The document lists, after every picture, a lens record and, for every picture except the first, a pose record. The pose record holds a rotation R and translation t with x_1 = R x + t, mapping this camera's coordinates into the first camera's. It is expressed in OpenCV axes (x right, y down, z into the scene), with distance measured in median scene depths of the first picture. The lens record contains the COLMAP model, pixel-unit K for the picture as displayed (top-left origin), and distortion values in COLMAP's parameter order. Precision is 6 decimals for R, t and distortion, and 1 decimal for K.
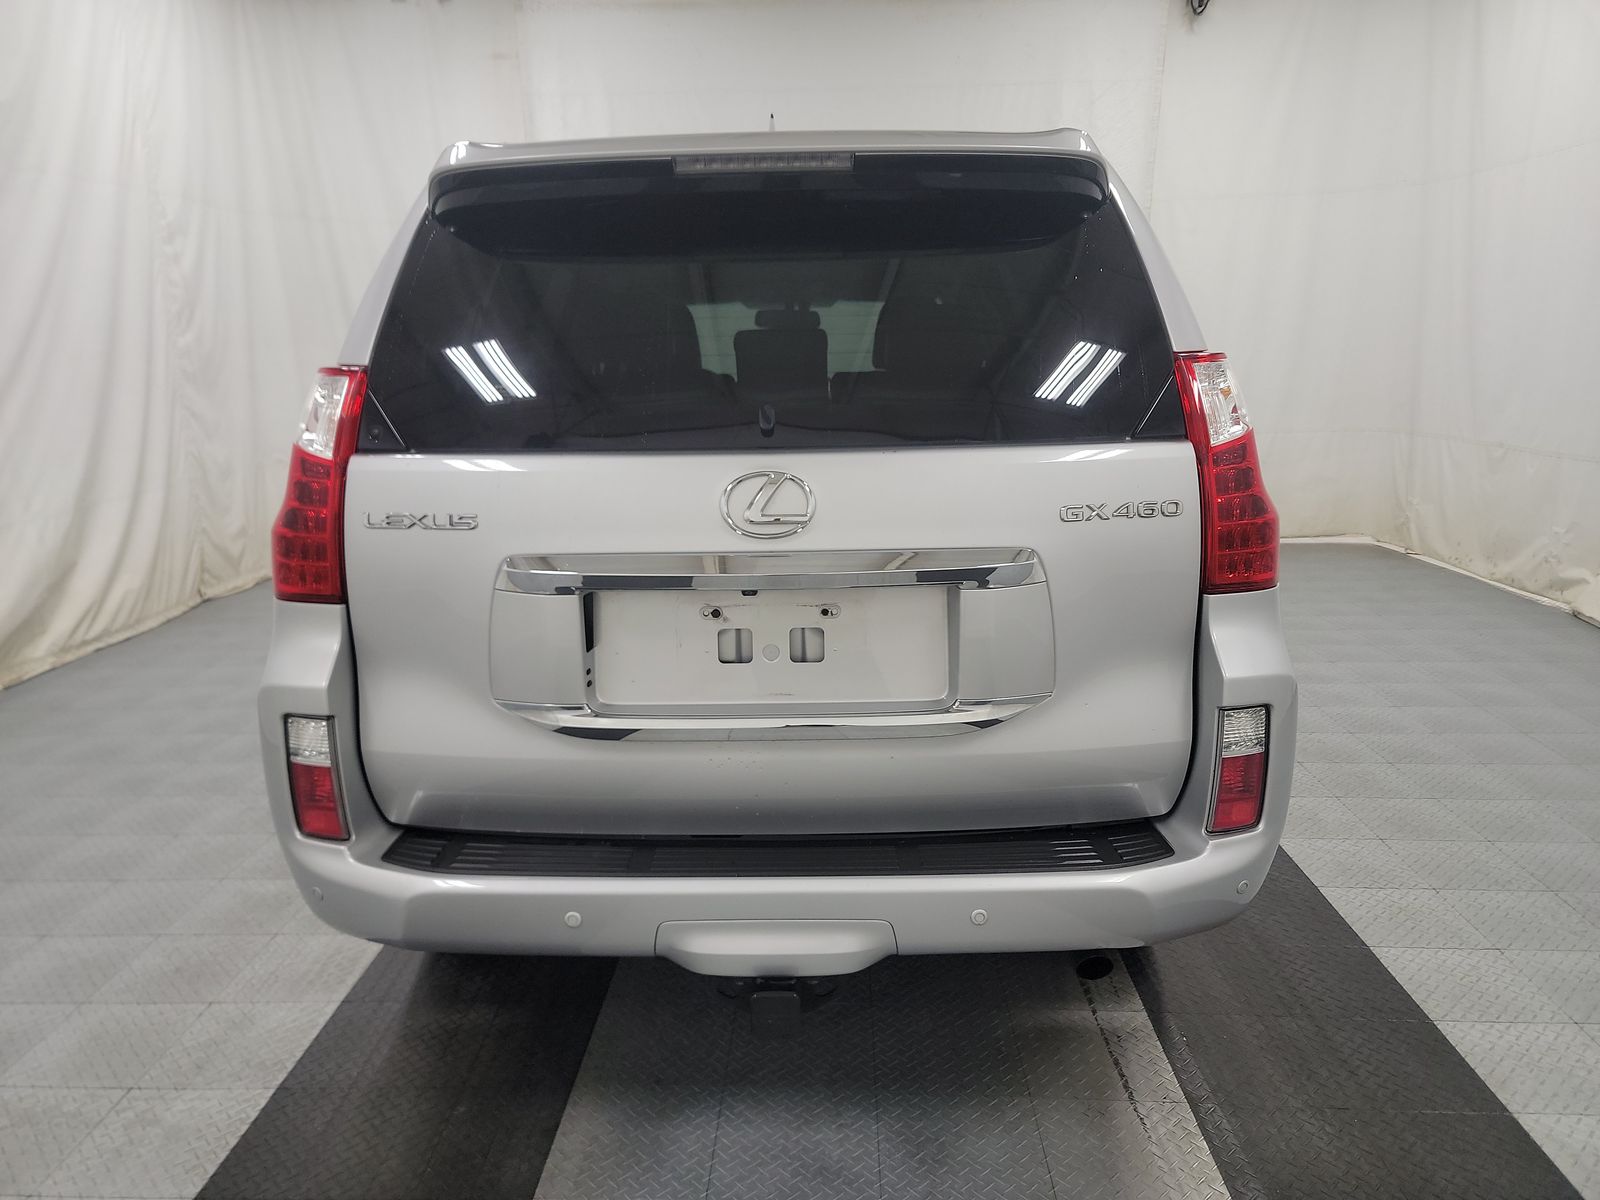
lens RADIAL K [[1099.5, 0, 729.6], [0, 1099.5, 592.8], [0, 0, 1]] dist [0.001395, 0.000258]
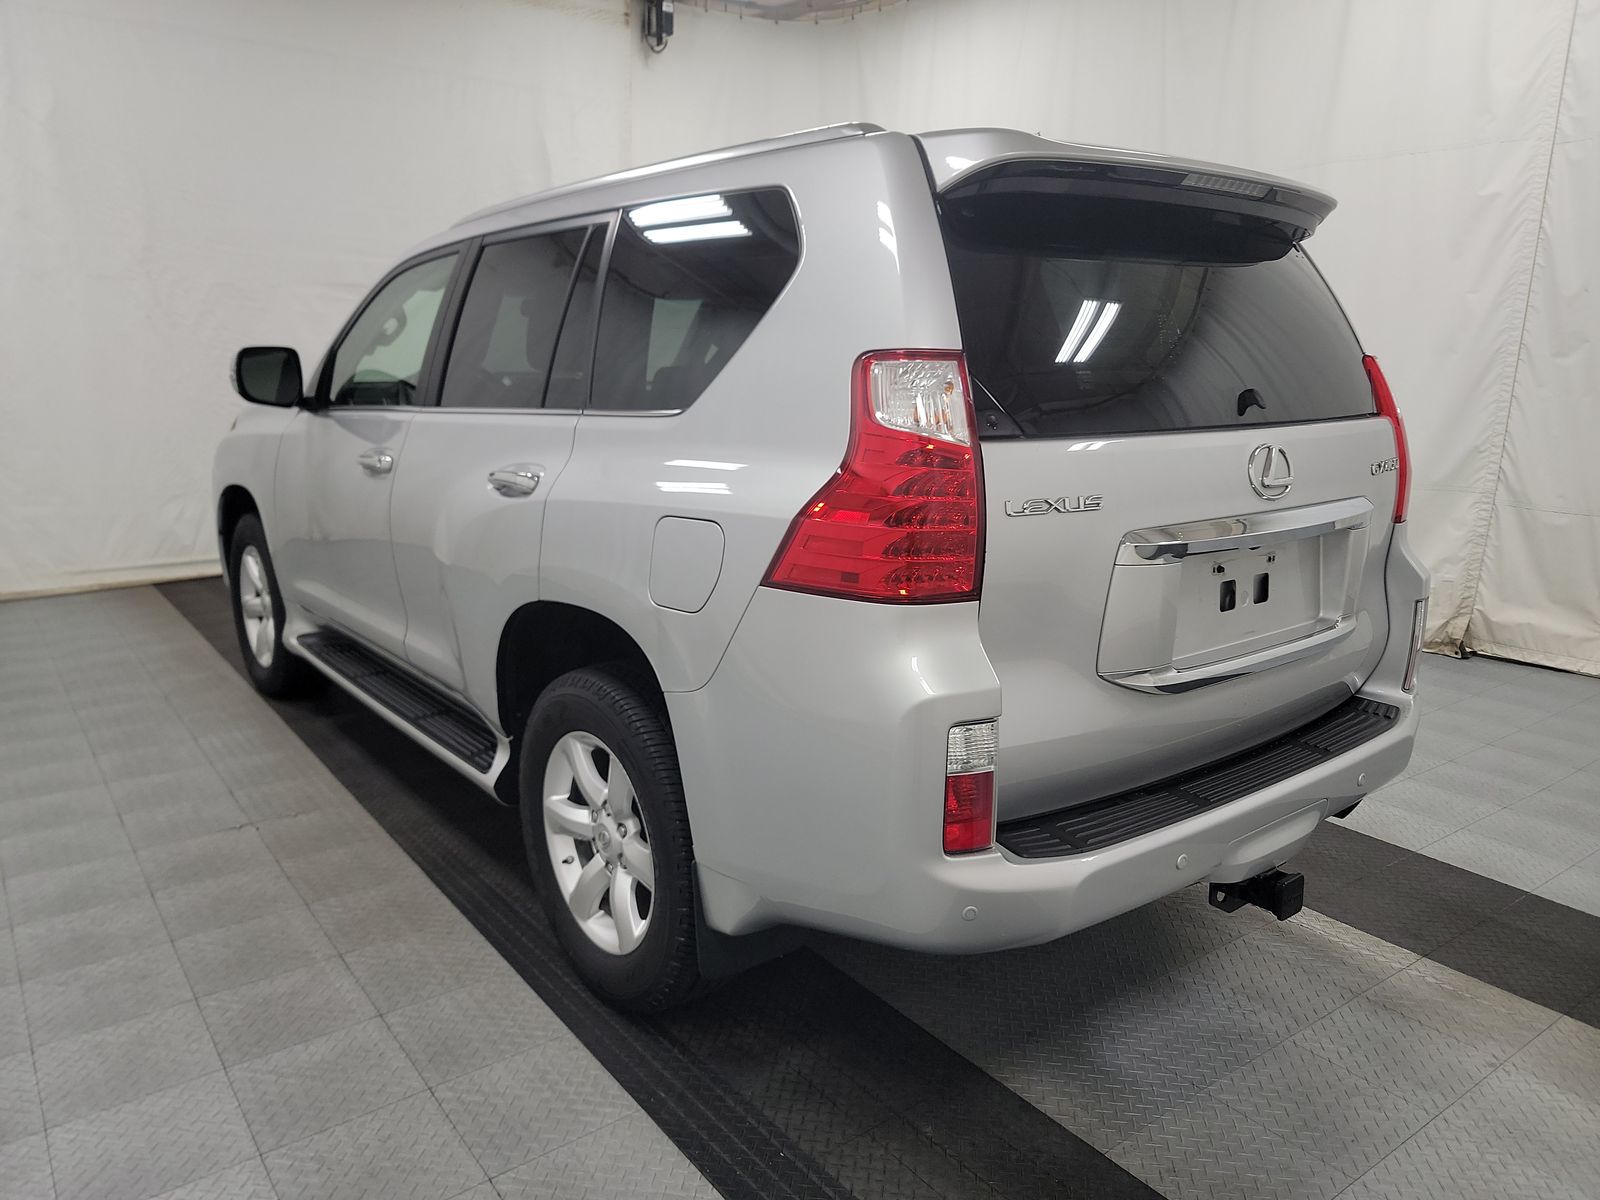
lens RADIAL K [[1112.0, 0, 800.0], [0, 1112.0, 600.0], [0, 0, 1]] dist [0.024761, 0.000146]
pose [[0.781803, -0.115684, 0.612700, -1.080172], [0.120306, 0.992161, 0.033821, -0.042024], [-0.611809, 0.047270, 0.789592, 0.341707]]
